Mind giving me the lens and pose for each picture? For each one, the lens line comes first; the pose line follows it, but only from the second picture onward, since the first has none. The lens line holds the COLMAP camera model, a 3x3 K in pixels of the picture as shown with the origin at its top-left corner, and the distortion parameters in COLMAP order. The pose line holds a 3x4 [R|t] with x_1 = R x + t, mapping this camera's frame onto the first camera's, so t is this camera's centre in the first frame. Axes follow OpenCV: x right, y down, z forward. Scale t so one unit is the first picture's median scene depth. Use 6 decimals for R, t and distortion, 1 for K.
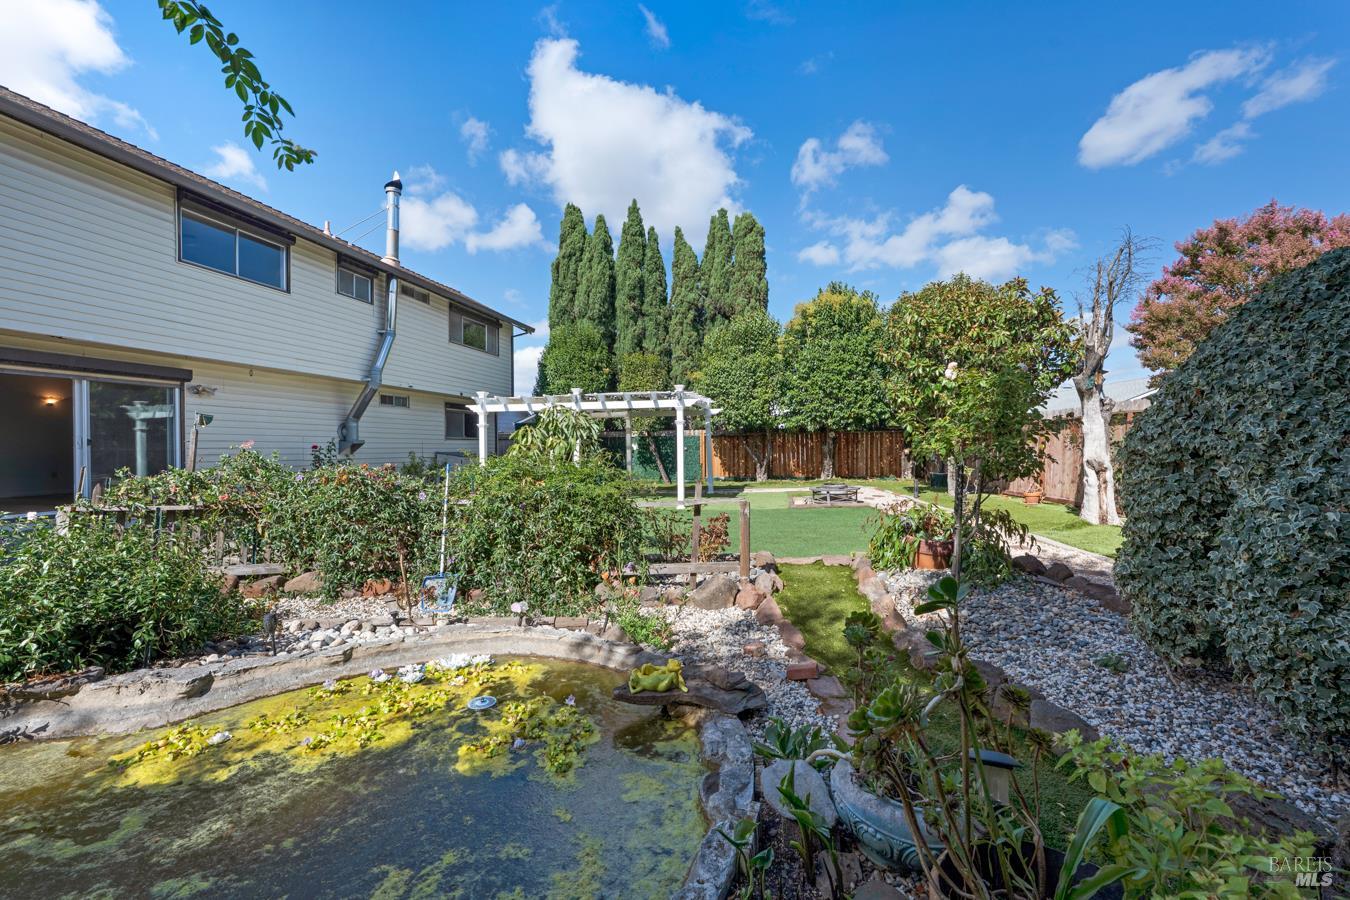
lens RADIAL K [[543.2, 0, 667.7], [0, 543.2, 443.6], [0, 0, 1]] dist [0.011020, 0.000023]
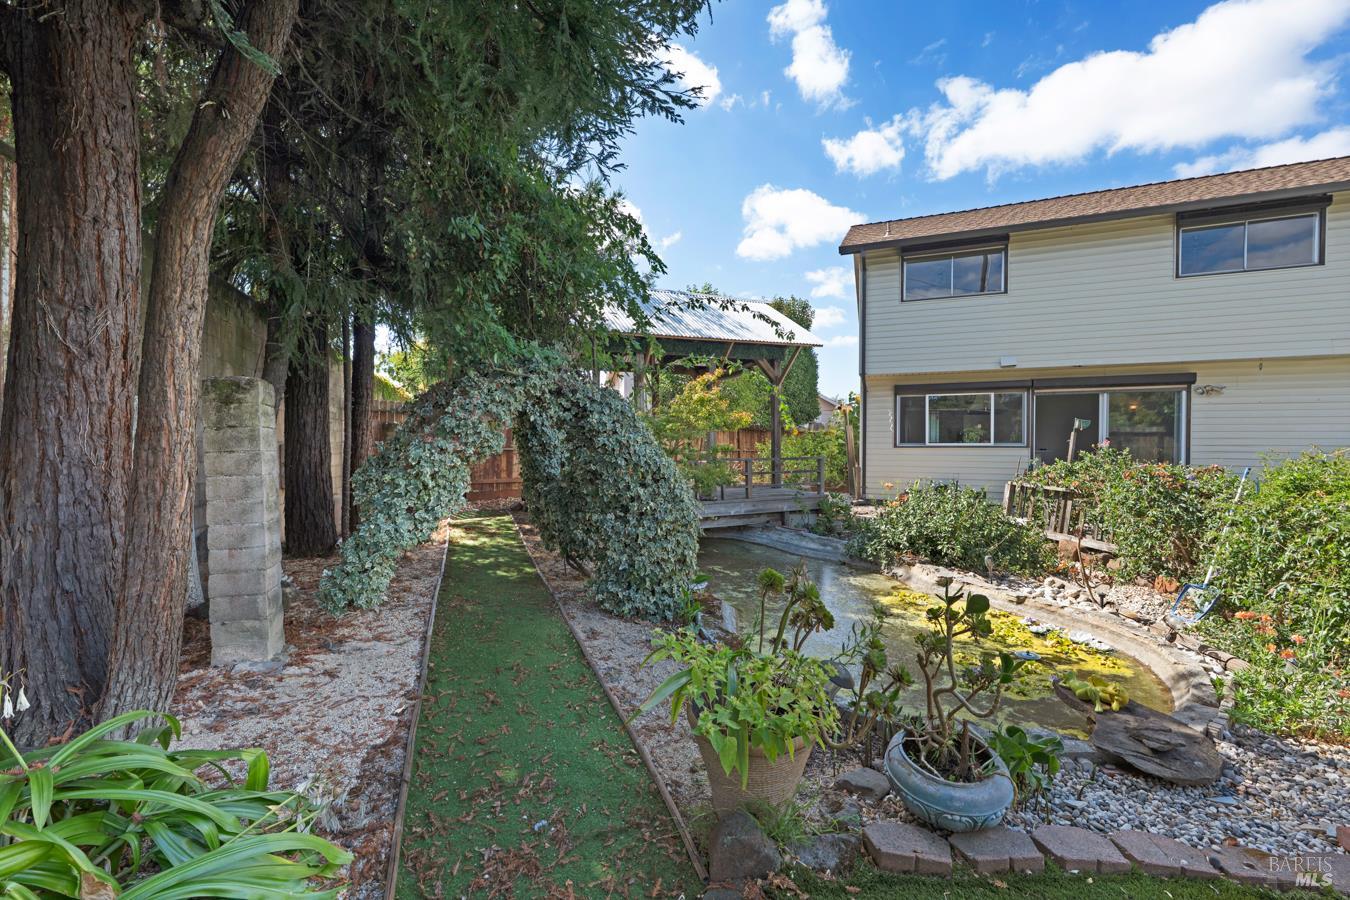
lens RADIAL K [[543.2, 0, 671.6], [0, 543.2, 447.5], [0, 0, 1]] dist [0.011020, 0.000023]
pose [[-0.135737, 0.020762, -0.990527, 0.201728], [0.004893, 0.999782, 0.020285, -0.007657], [0.990733, -0.002093, -0.135809, 0.068723]]
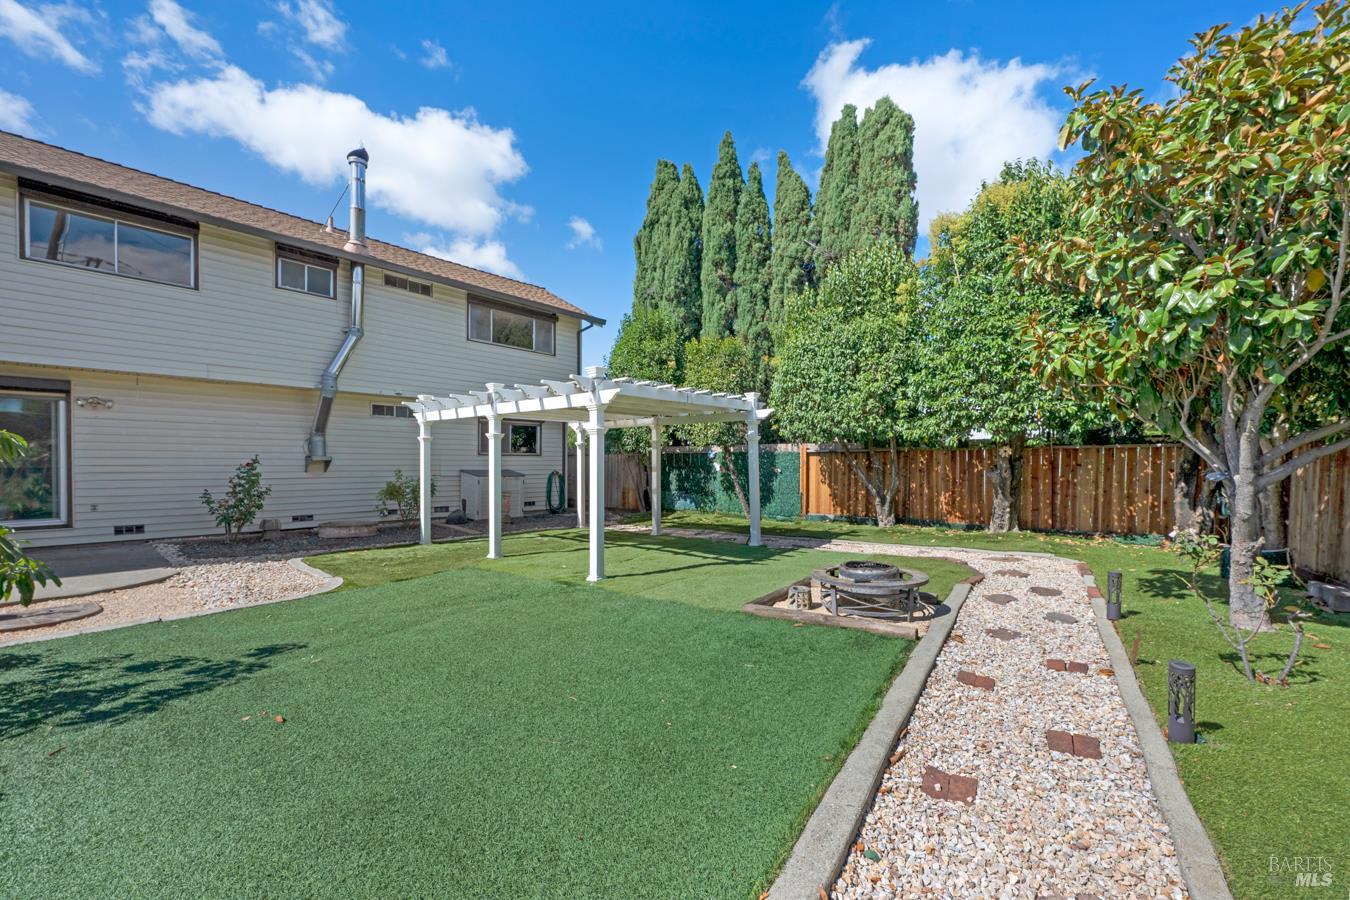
lens RADIAL K [[543.2, 0, 673.0], [0, 543.2, 462.3], [0, 0, 1]] dist [0.011020, 0.000023]
pose [[0.887112, 0.013678, -0.461351, 0.262092], [-0.008995, 0.999883, 0.012349, -0.009797], [0.461466, -0.006806, 0.887132, 0.372254]]
